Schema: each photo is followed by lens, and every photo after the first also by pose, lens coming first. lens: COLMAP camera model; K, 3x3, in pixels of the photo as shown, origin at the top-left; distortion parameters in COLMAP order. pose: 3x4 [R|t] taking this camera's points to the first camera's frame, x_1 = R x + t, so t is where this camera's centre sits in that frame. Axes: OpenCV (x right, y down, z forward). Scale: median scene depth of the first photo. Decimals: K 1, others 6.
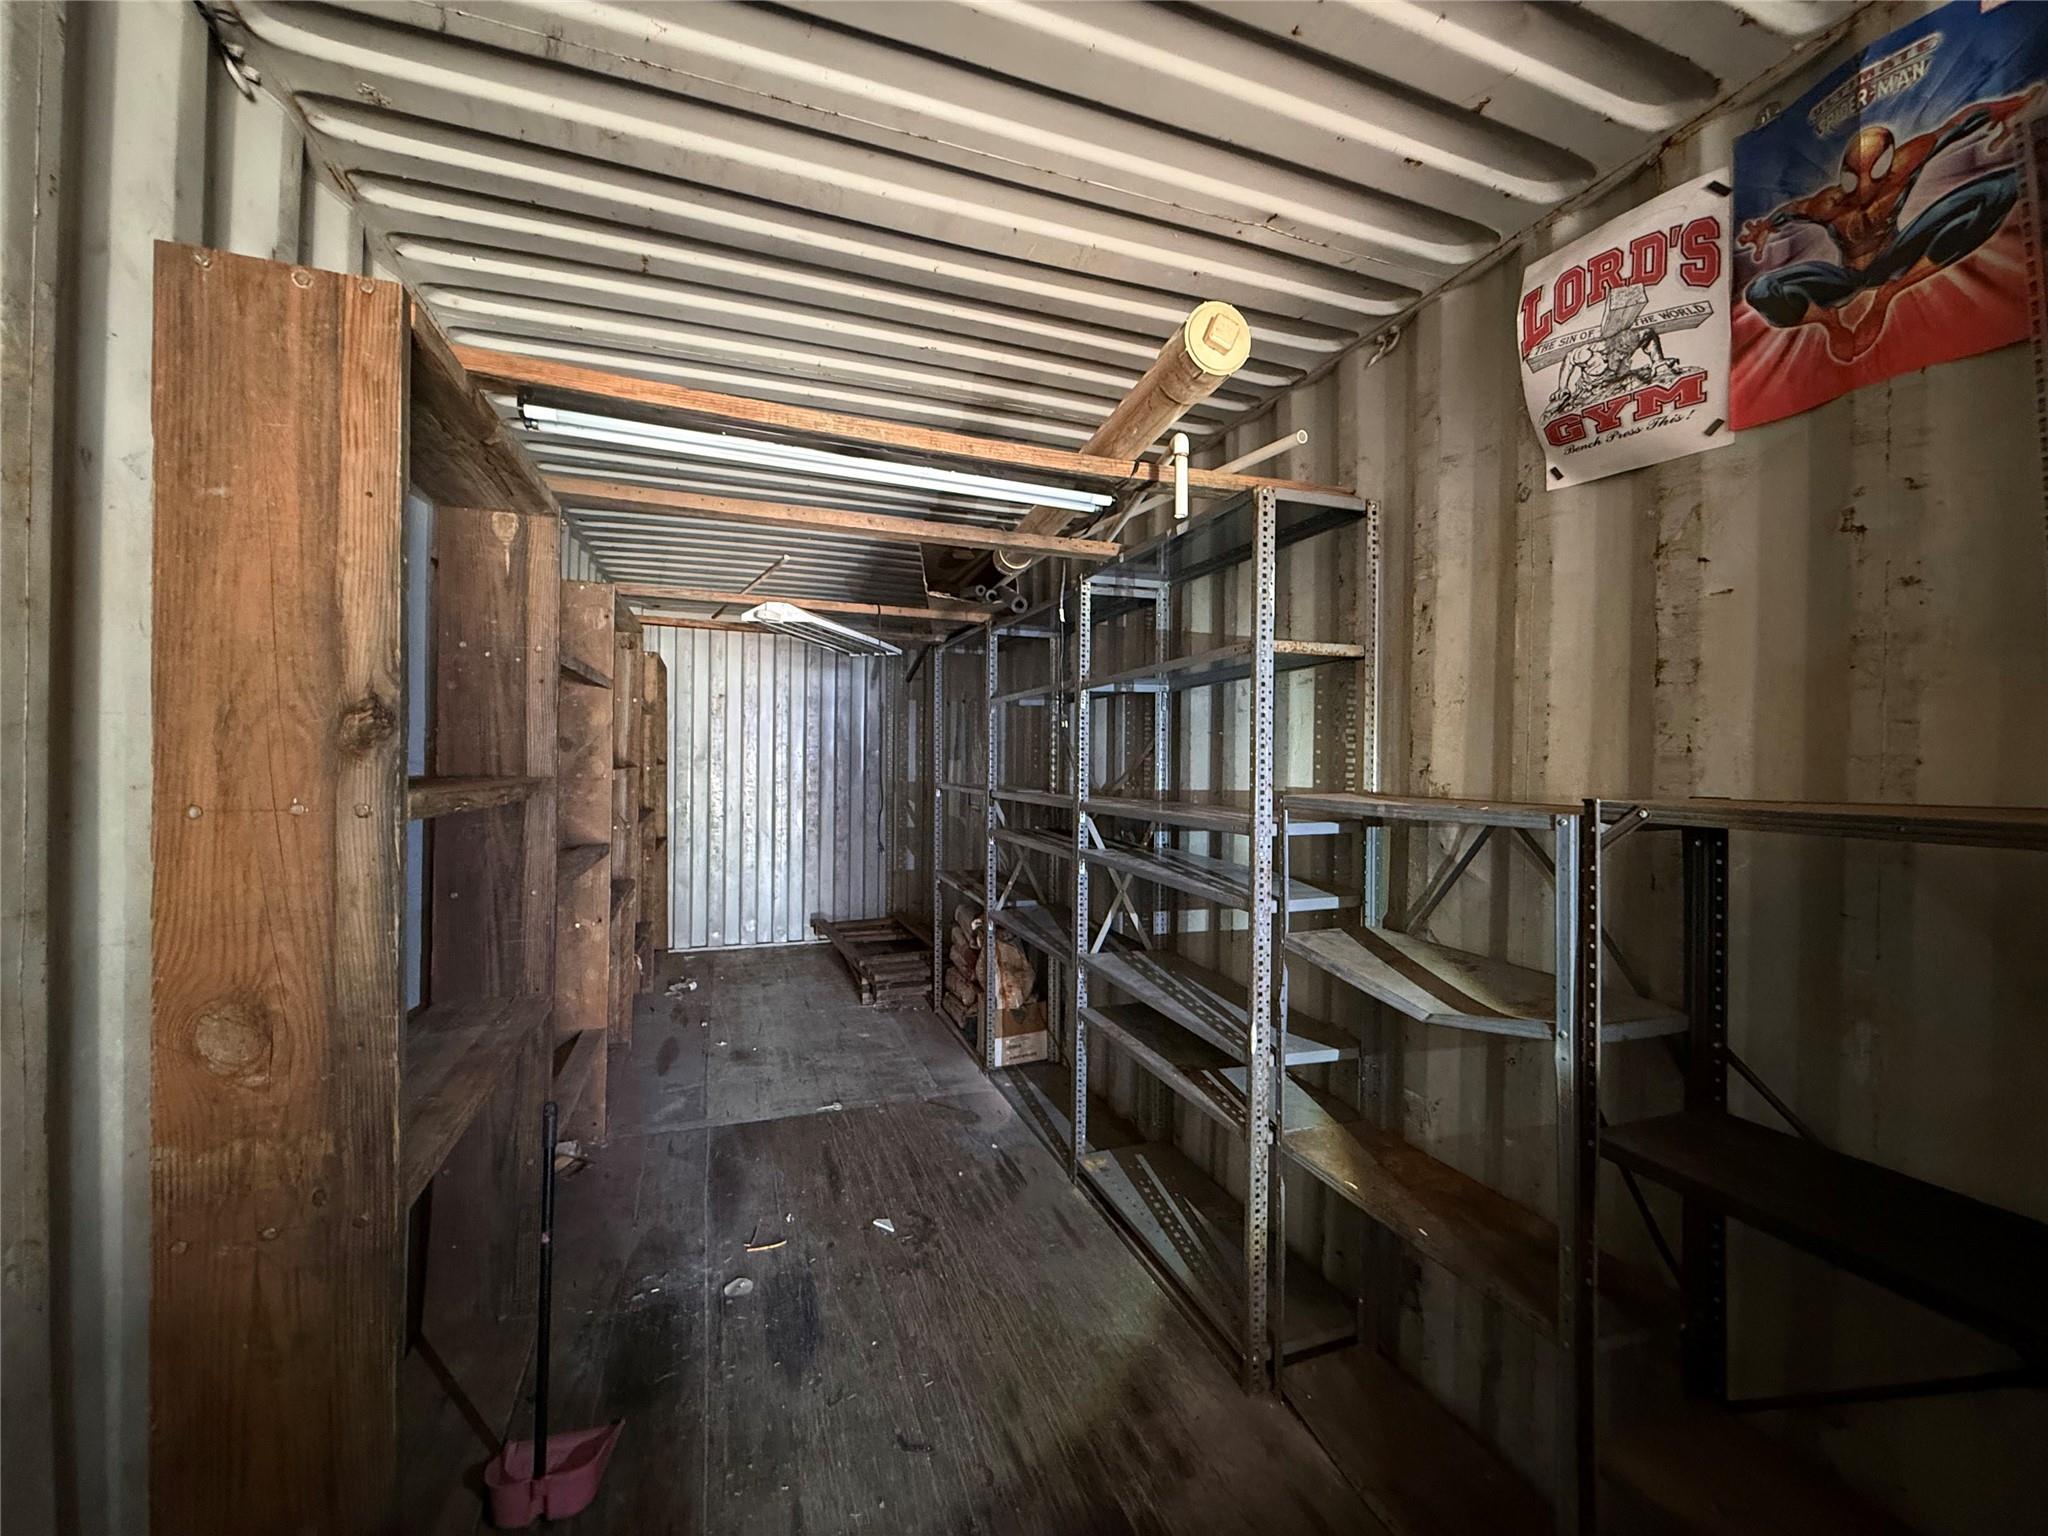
lens RADIAL K [[821.4, 0, 1022.9], [0, 821.4, 768.3], [0, 0, 1]] dist [-0.000481, 0.000007]
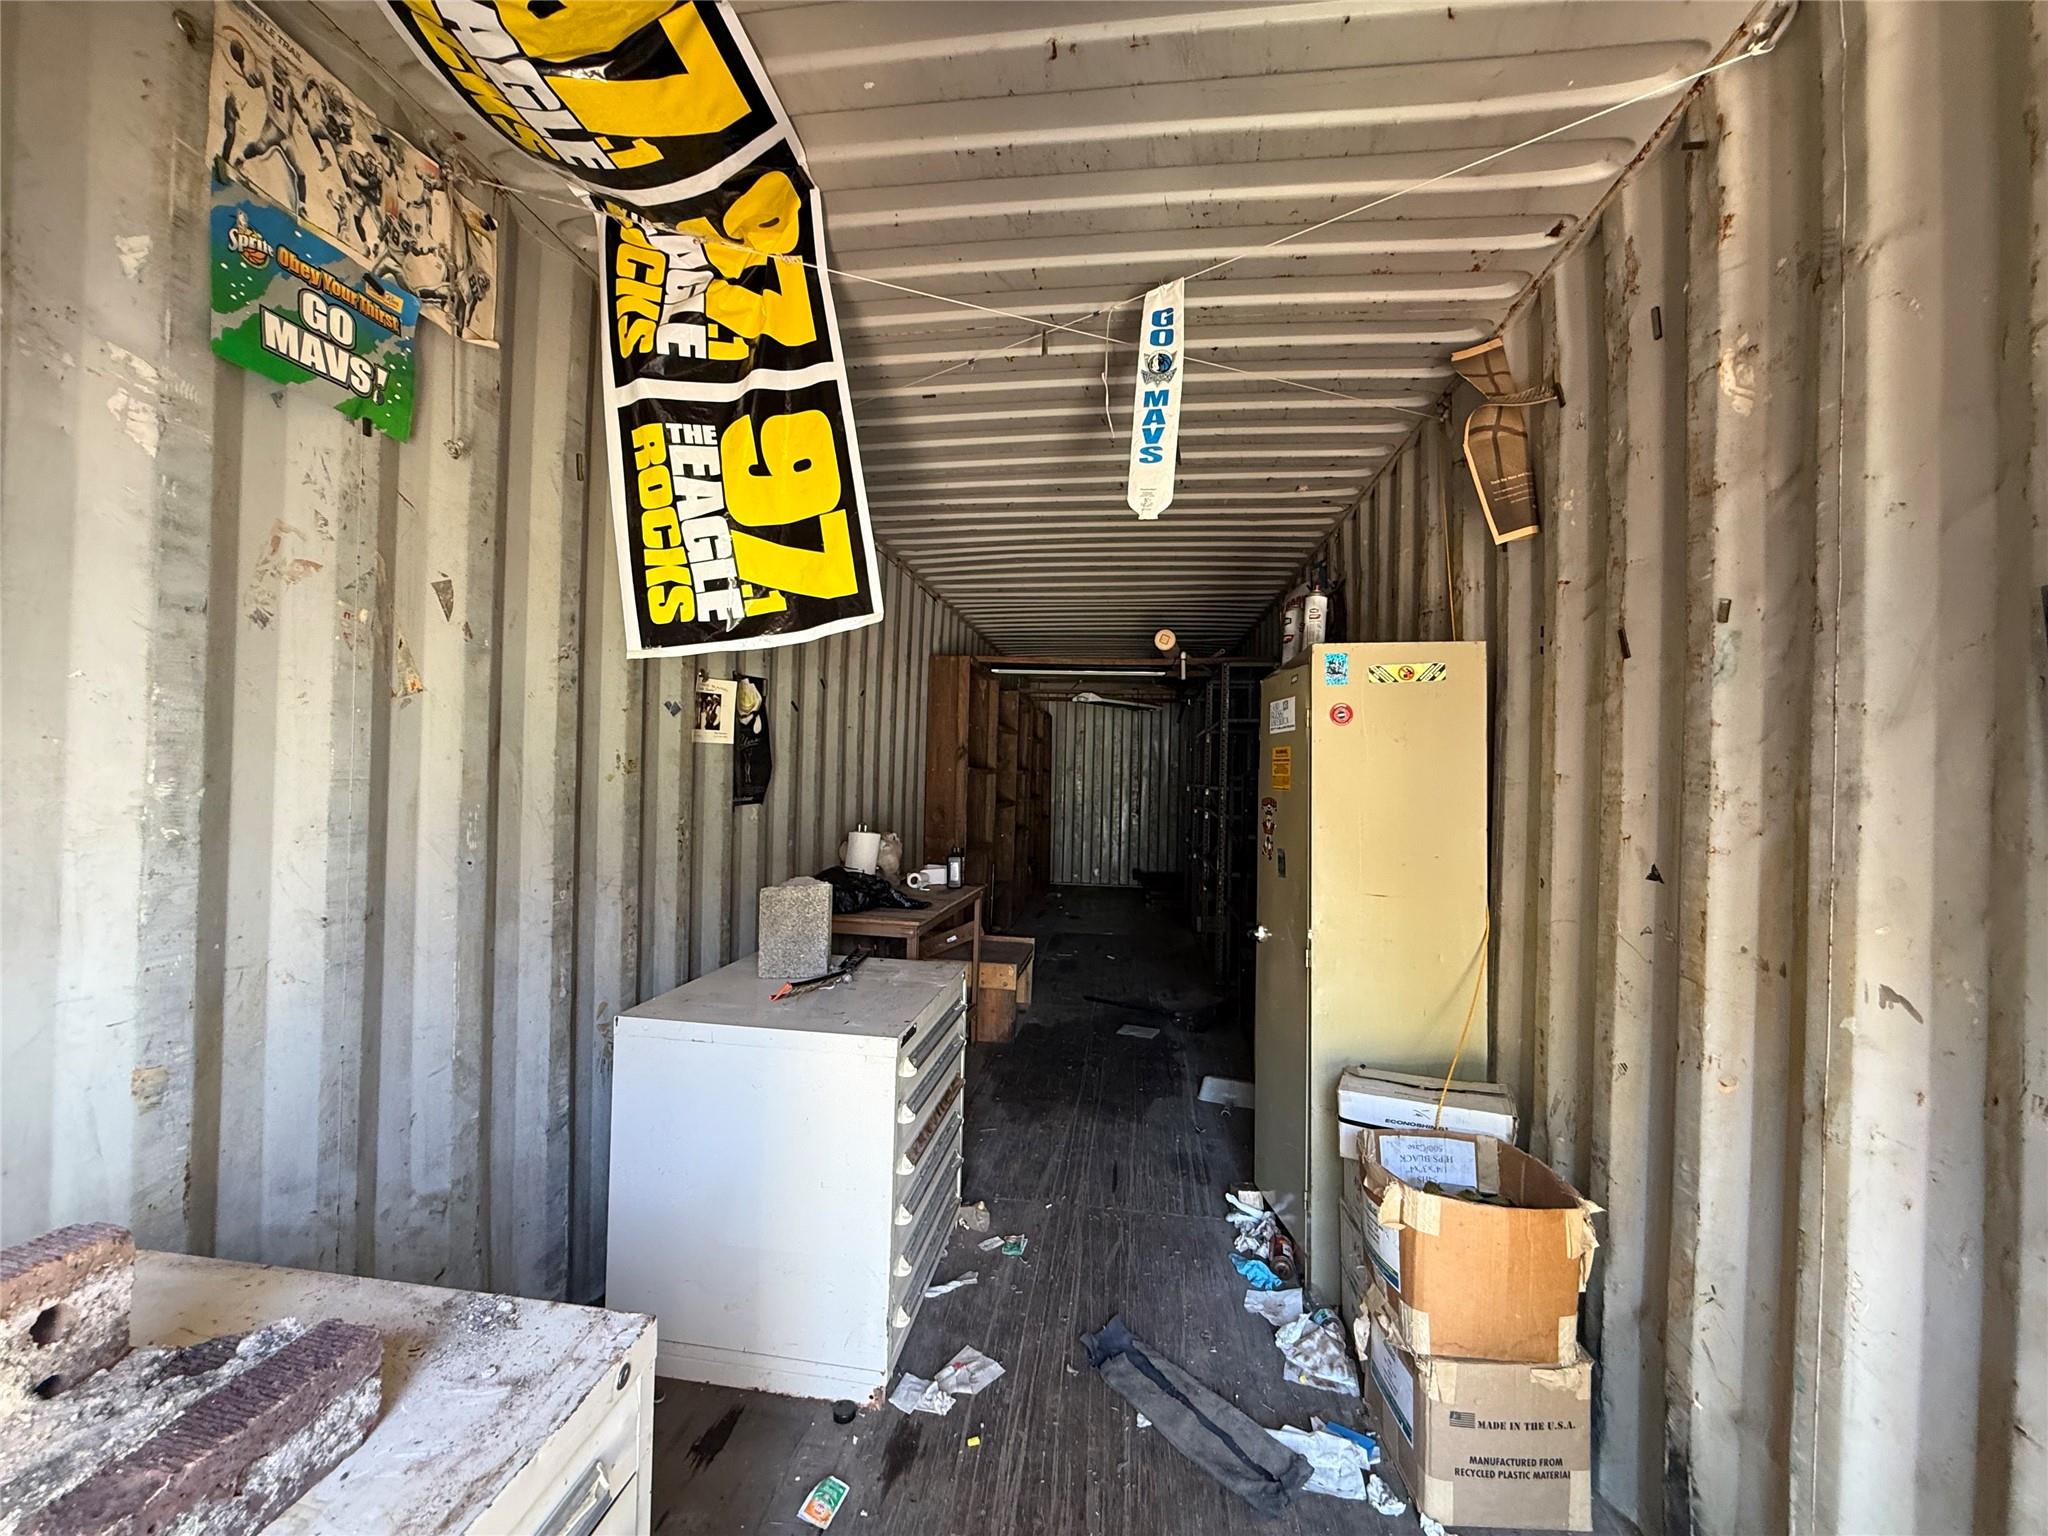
lens RADIAL K [[821.4, 0, 1022.4], [0, 821.4, 773.5], [0, 0, 1]] dist [-0.000481, 0.000007]
pose [[0.886569, 0.009538, -0.462497, 0.293874], [-0.018635, 0.999712, -0.015105, 0.023183], [0.462220, 0.022010, 0.886492, -0.524873]]
